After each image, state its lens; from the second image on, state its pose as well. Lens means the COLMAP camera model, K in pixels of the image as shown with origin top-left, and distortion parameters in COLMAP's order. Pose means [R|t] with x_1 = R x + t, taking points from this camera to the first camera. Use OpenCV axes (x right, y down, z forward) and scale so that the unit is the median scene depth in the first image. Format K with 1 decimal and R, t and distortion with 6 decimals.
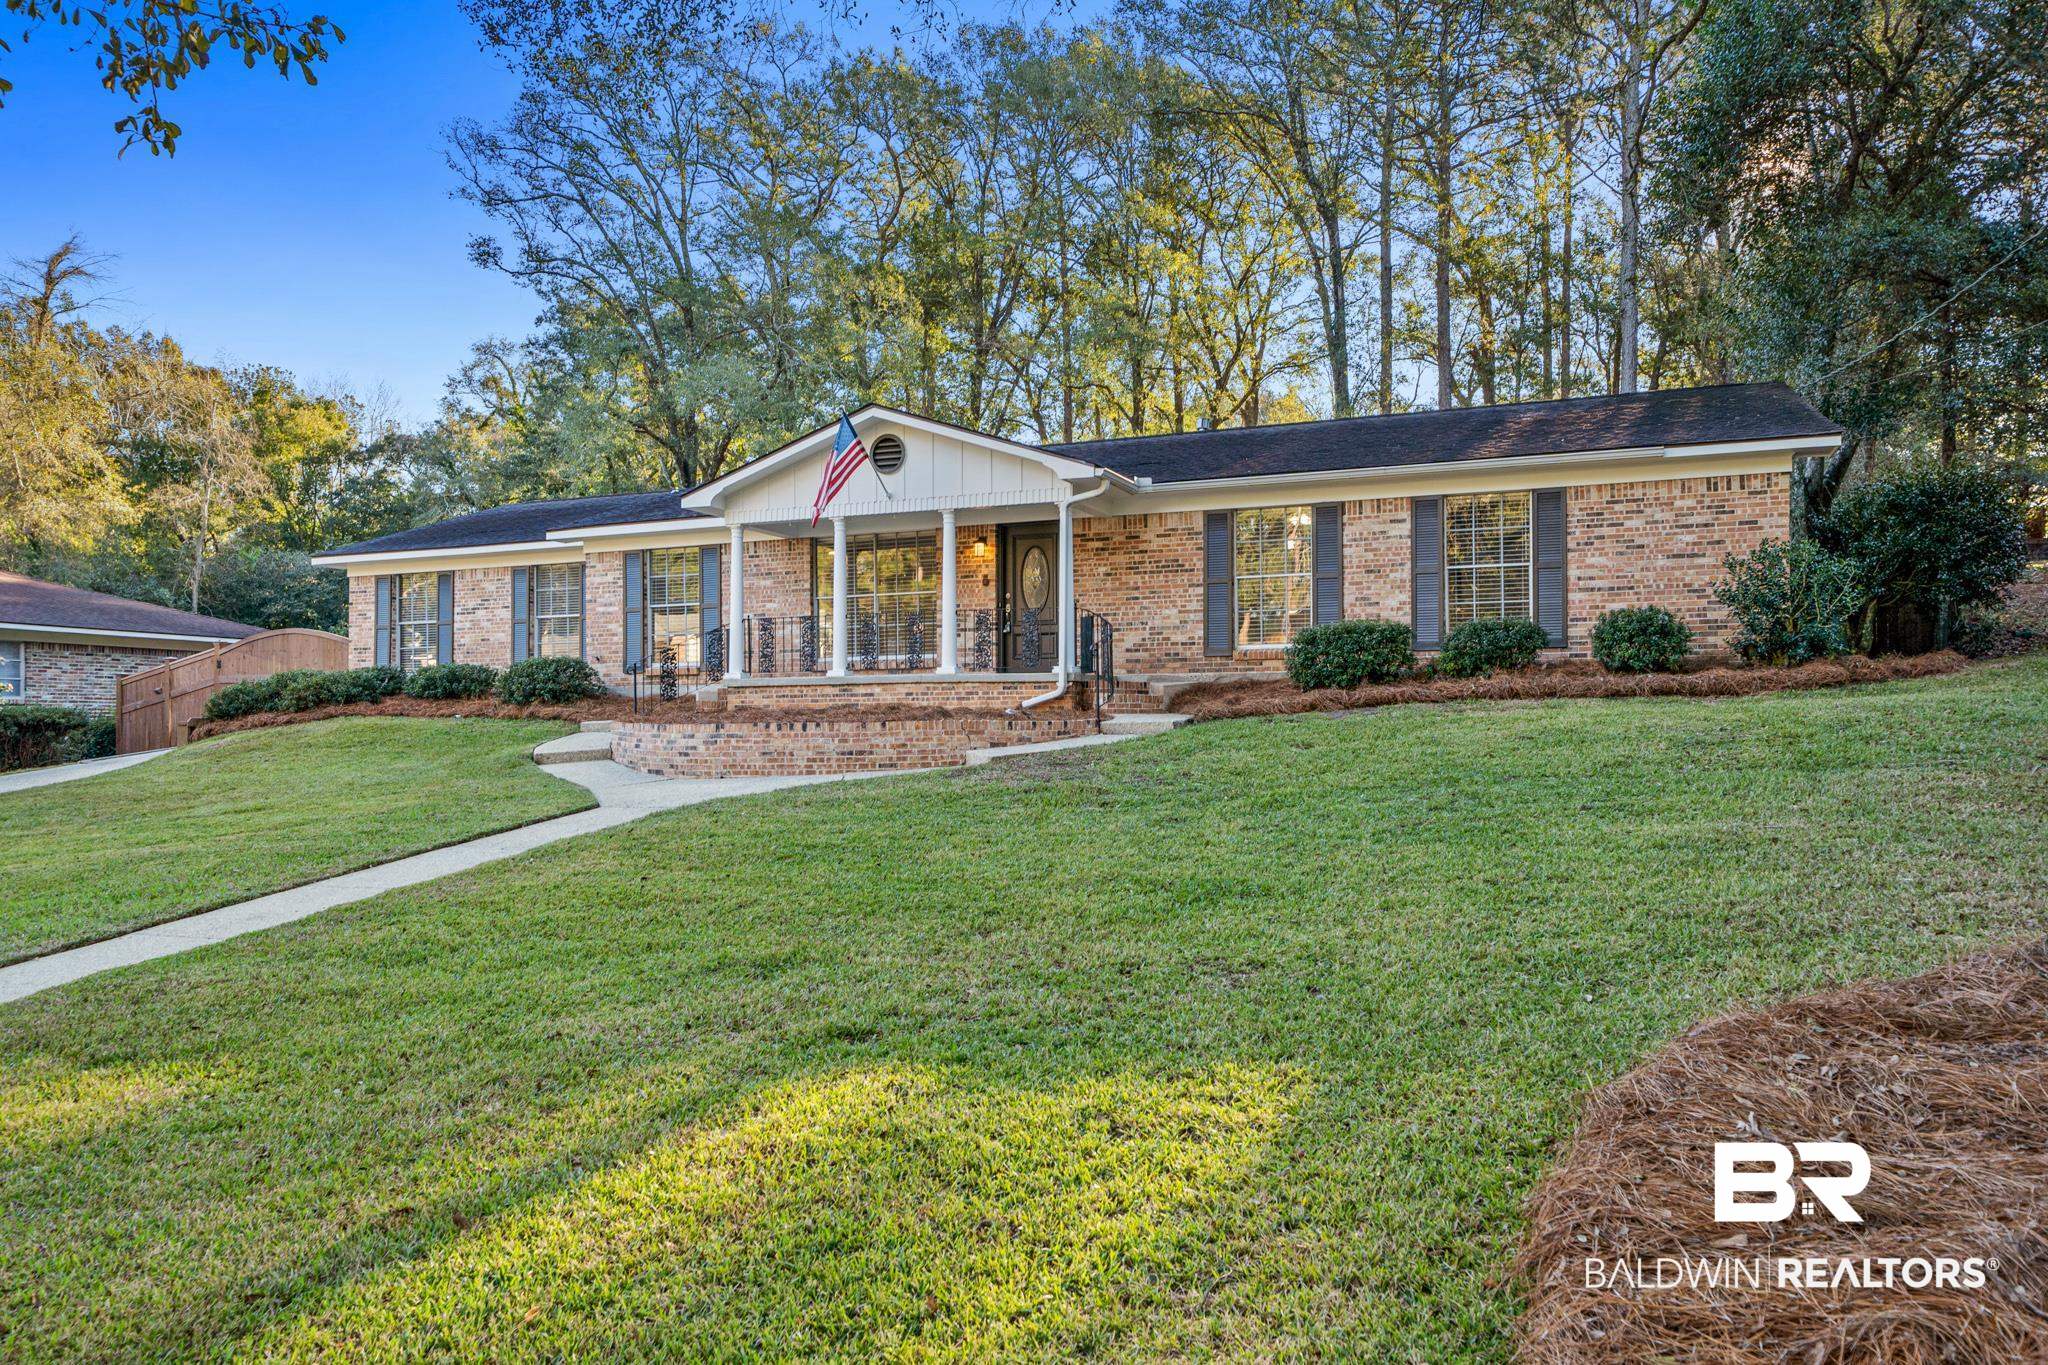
lens RADIAL K [[1376.6, 0, 1023.6], [0, 1376.6, 681.1], [0, 0, 1]] dist [0.010728, 0.000539]
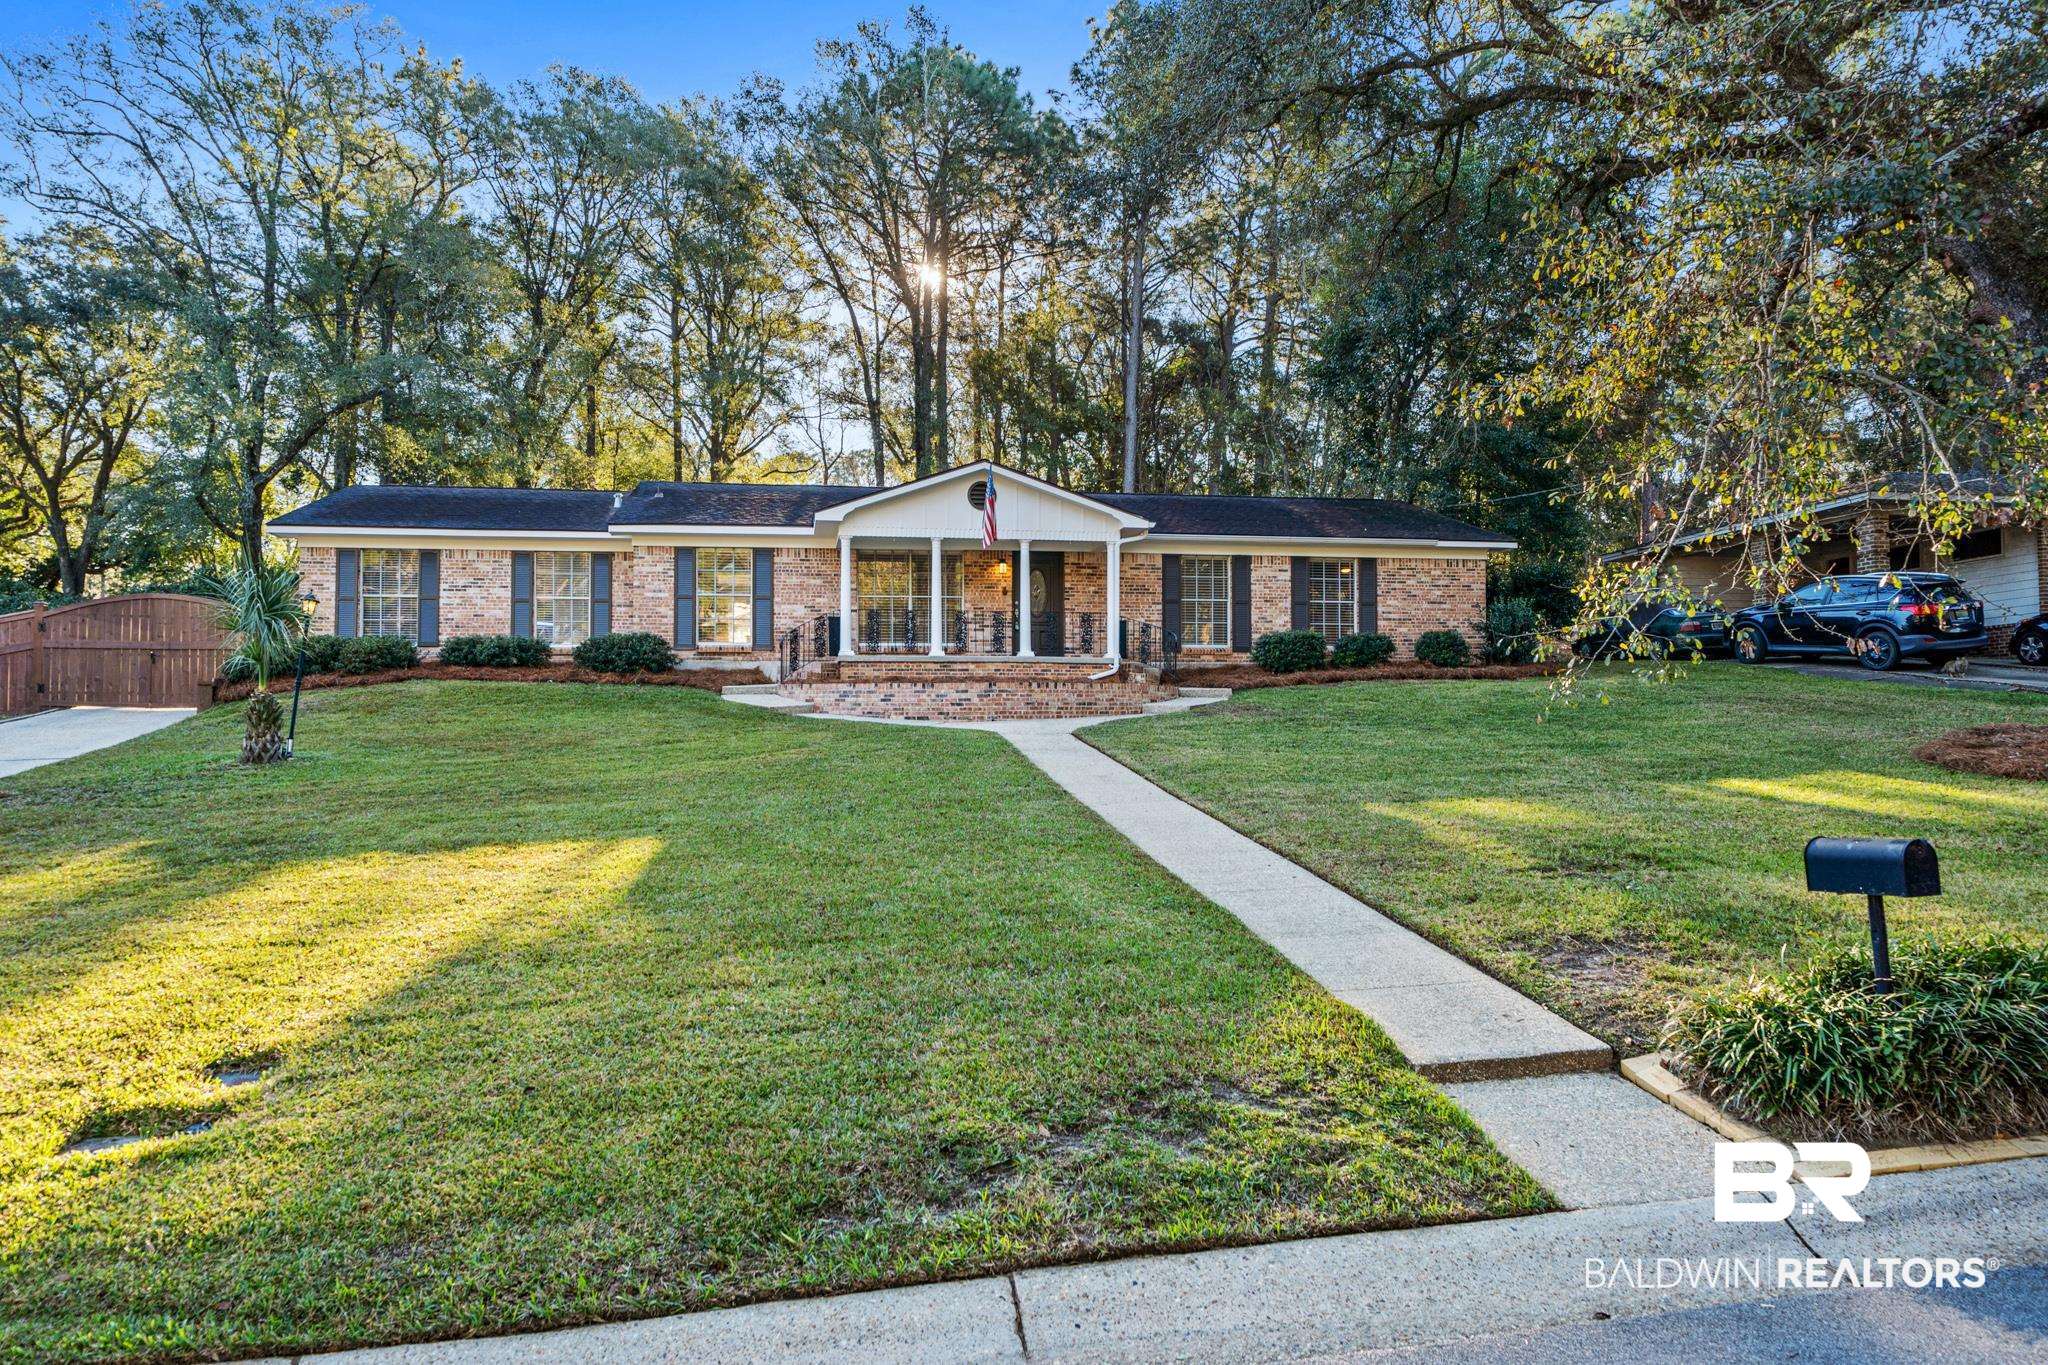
lens RADIAL K [[1376.6, 0, 1030.0], [0, 1376.6, 690.4], [0, 0, 1]] dist [0.010728, 0.000539]
pose [[0.855443, 0.021681, 0.517442, -0.794783], [-0.017838, 0.999764, -0.012400, 0.047717], [-0.517589, 0.001377, 0.855628, -0.212908]]
